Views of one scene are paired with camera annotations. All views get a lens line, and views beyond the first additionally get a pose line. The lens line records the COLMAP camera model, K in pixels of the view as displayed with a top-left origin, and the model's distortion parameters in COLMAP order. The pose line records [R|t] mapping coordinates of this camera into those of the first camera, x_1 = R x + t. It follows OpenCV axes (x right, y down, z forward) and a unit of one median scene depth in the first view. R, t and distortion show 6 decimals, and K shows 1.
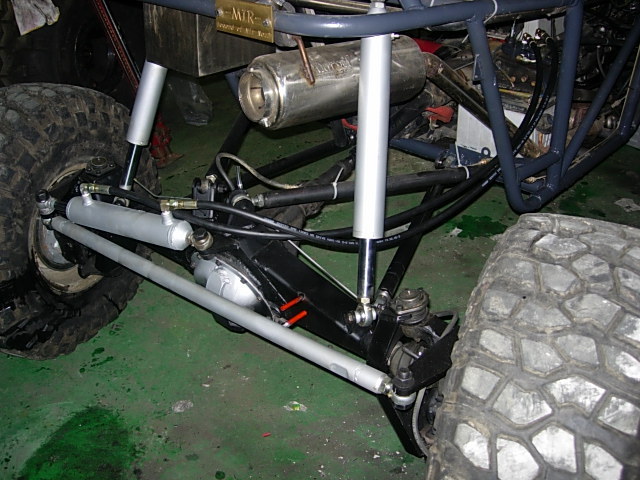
lens RADIAL K [[735.1, 0, 319.3], [0, 735.1, 196.0], [0, 0, 1]] dist [-0.242413, 0.237619]
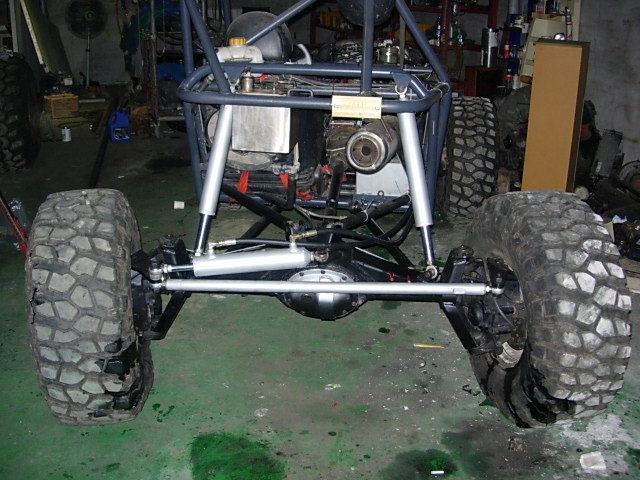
lens RADIAL K [[735.1, 0, 319.3], [0, 735.1, 196.0], [0, 0, 1]] dist [-0.242413, 0.237619]
pose [[0.823044, -0.149163, 0.548042, -0.913773], [0.242690, 0.964738, -0.101893, 0.088669], [-0.513518, 0.216866, 0.830222, -0.264925]]
